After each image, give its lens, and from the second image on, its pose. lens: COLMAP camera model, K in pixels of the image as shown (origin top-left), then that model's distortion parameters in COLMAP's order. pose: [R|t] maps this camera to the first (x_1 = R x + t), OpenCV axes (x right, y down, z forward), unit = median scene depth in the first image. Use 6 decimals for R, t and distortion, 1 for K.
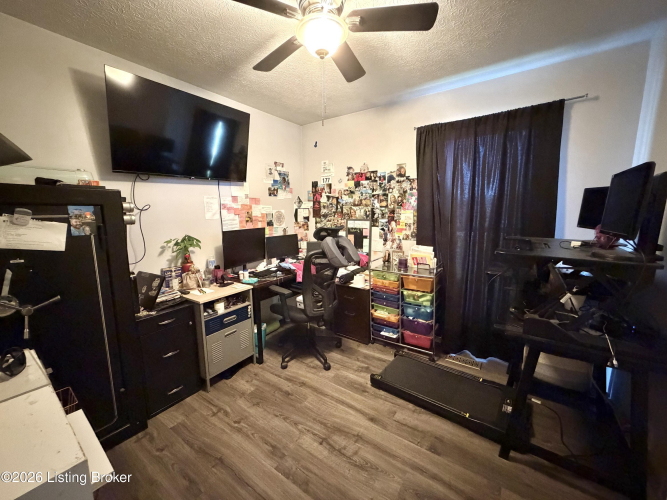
lens RADIAL K [[265.4, 0, 333.7], [0, 265.4, 251.6], [0, 0, 1]] dist [0.000250, -0.000108]
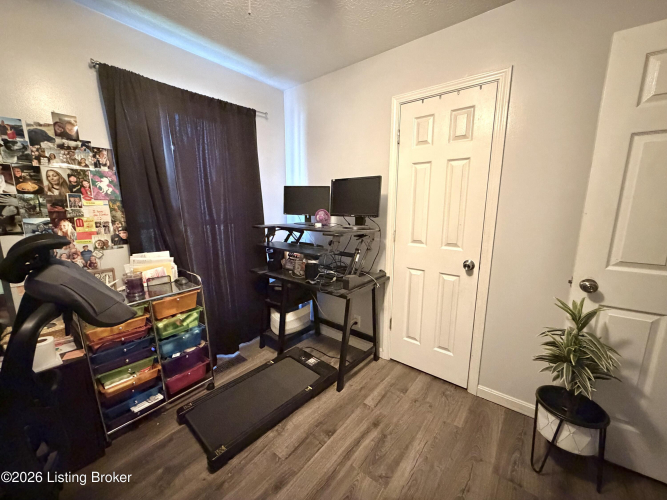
lens RADIAL K [[265.4, 0, 334.5], [0, 265.4, 248.9], [0, 0, 1]] dist [0.000250, -0.000108]
pose [[0.067065, -0.169622, 0.983225, -0.296950], [0.149342, 0.976048, 0.158197, -0.066319], [-0.986509, 0.136227, 0.090790, 0.450732]]
